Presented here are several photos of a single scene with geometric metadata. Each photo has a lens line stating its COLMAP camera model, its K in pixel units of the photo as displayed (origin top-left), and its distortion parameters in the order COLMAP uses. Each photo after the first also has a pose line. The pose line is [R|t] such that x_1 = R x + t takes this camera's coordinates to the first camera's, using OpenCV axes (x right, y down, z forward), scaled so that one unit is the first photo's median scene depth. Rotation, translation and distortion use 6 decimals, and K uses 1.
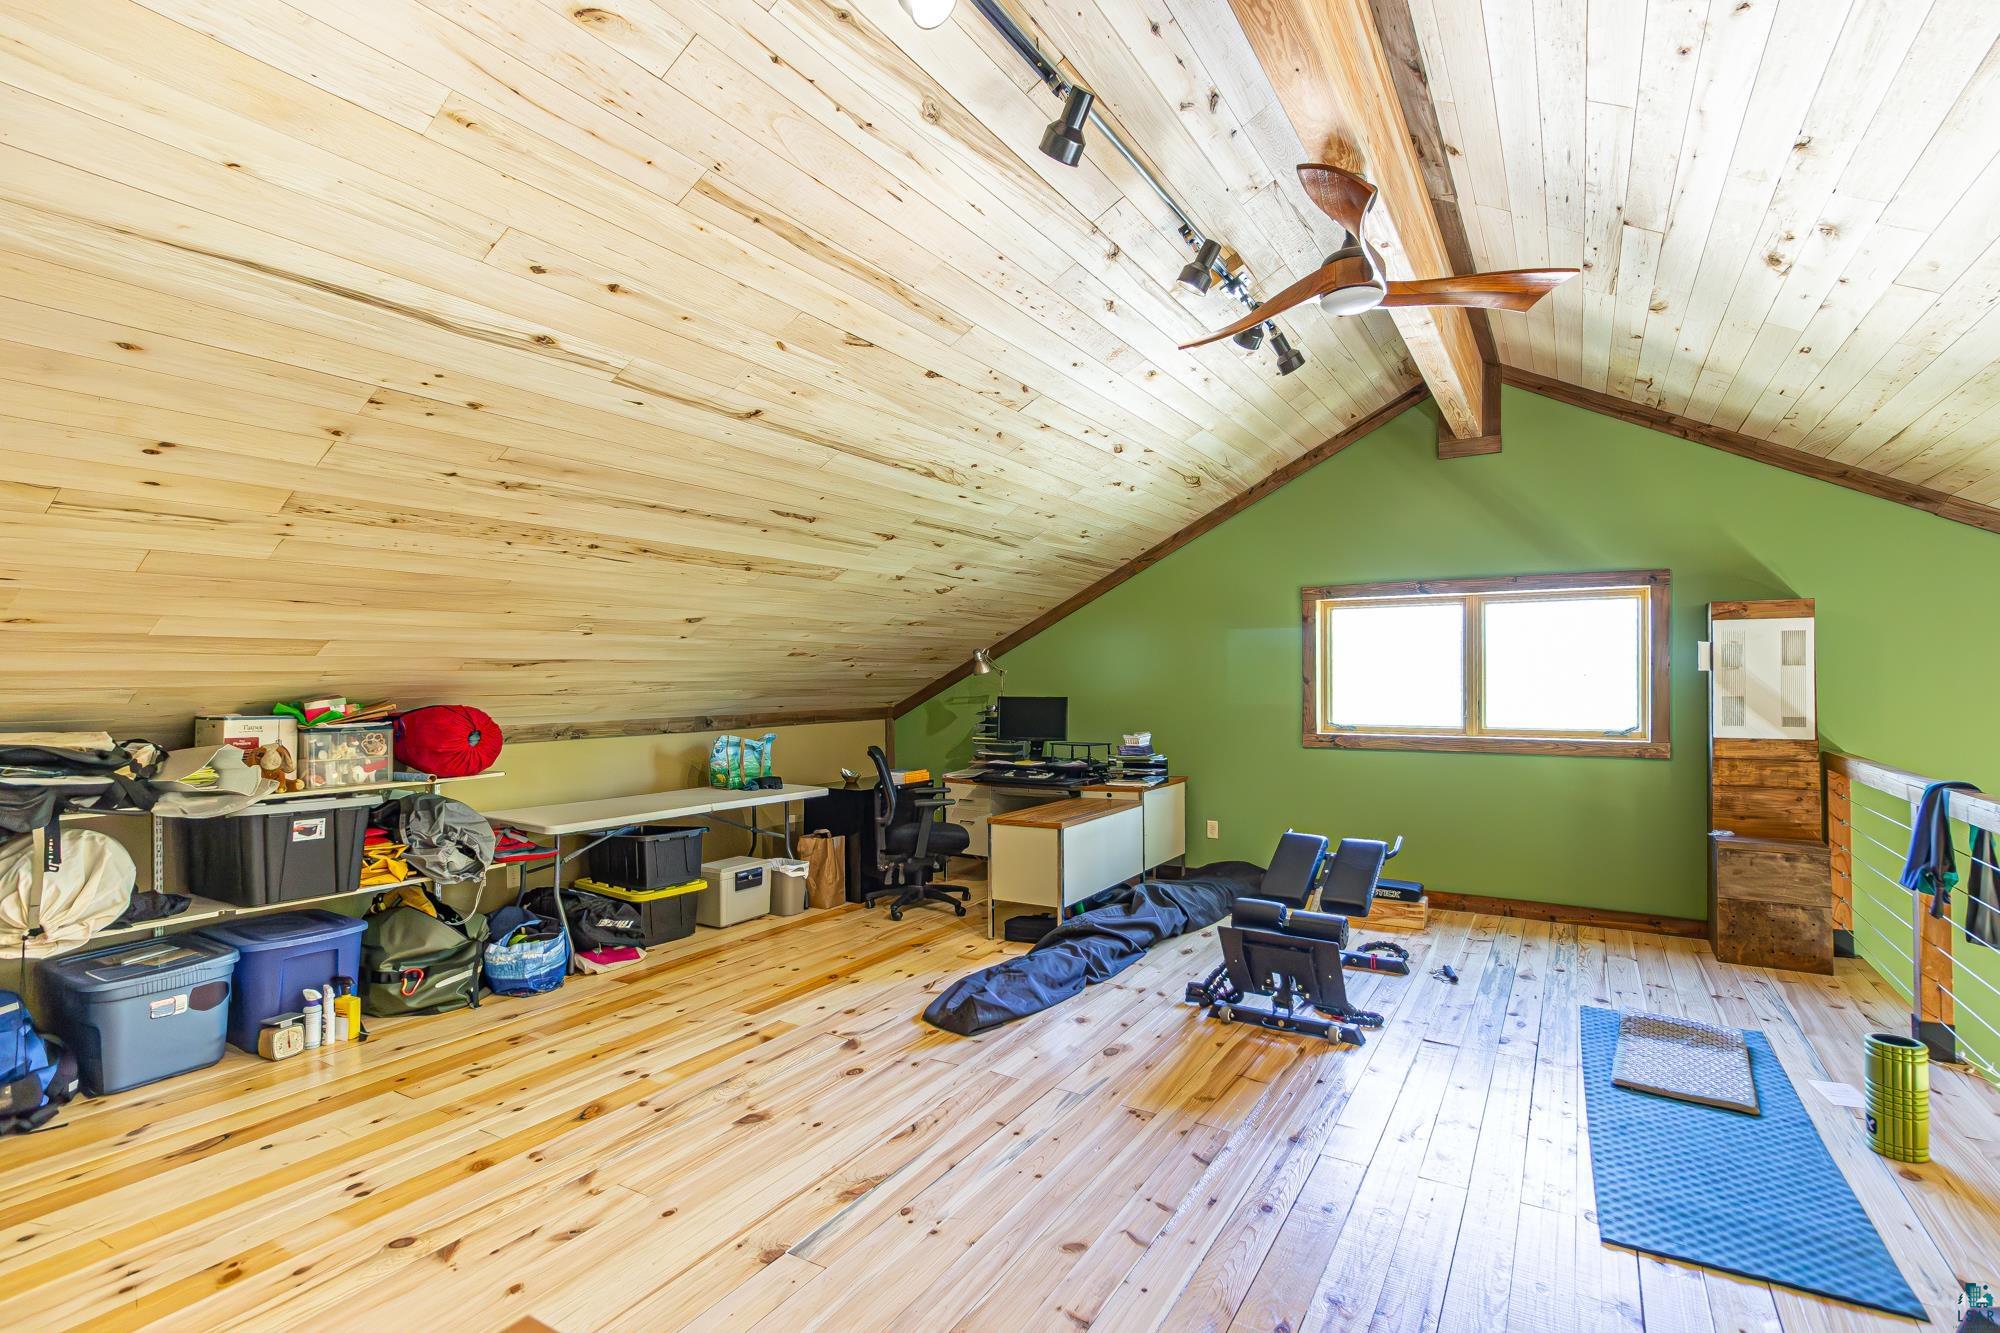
lens RADIAL K [[966.2, 0, 1014.7], [0, 966.2, 675.5], [0, 0, 1]] dist [0.003009, 0.000361]
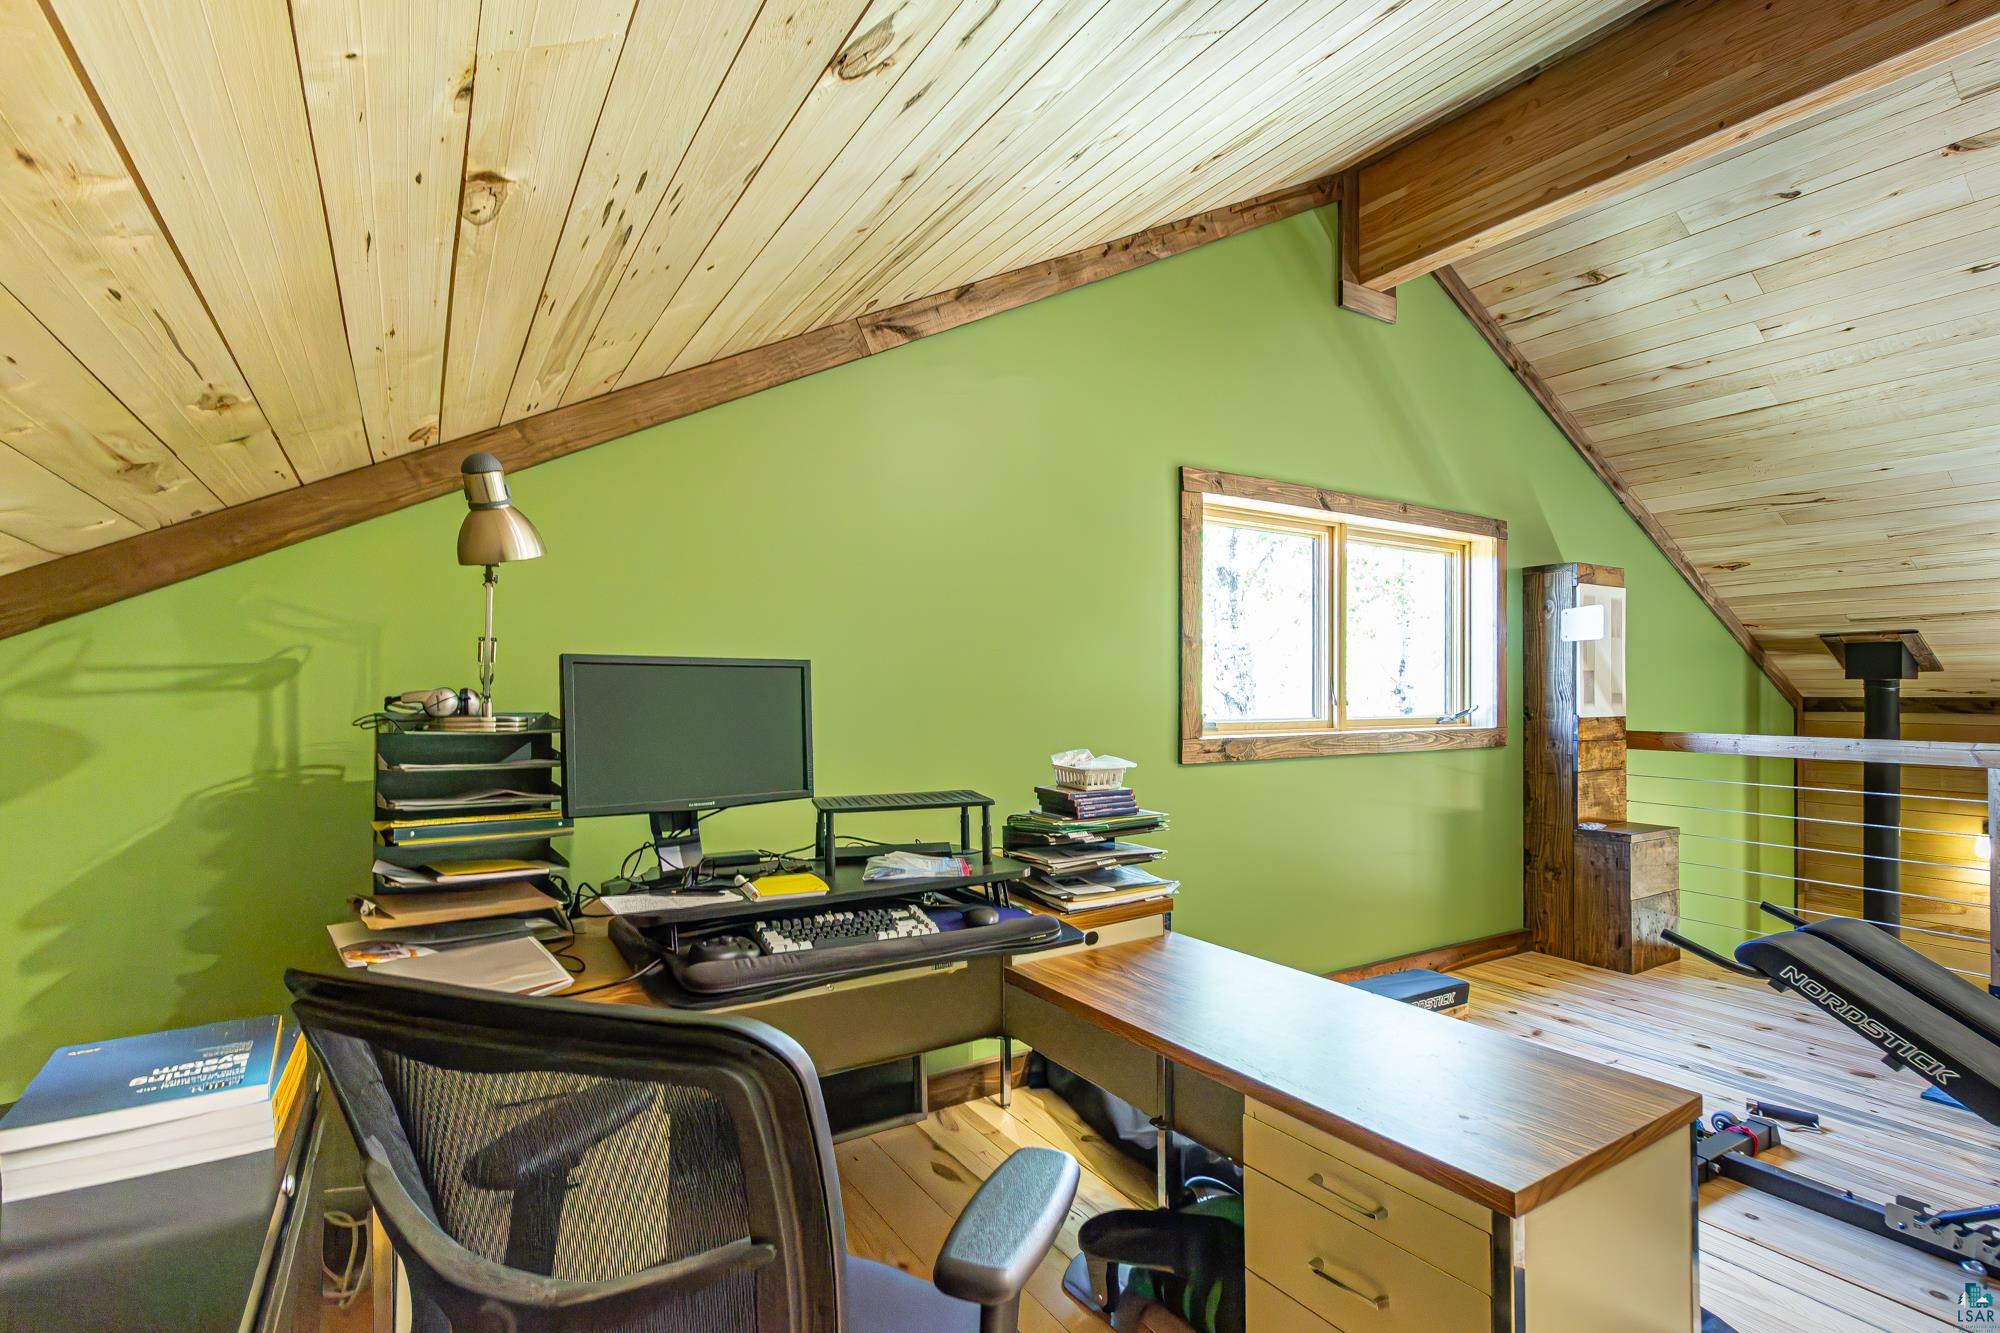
lens RADIAL K [[966.2, 0, 1028.9], [0, 966.2, 684.7], [0, 0, 1]] dist [0.003009, 0.000361]
pose [[0.433812, 0.009174, 0.900957, -0.323599], [-0.004233, 0.999958, -0.008144, 0.050814], [-0.900993, -0.000281, 0.433833, 1.243416]]
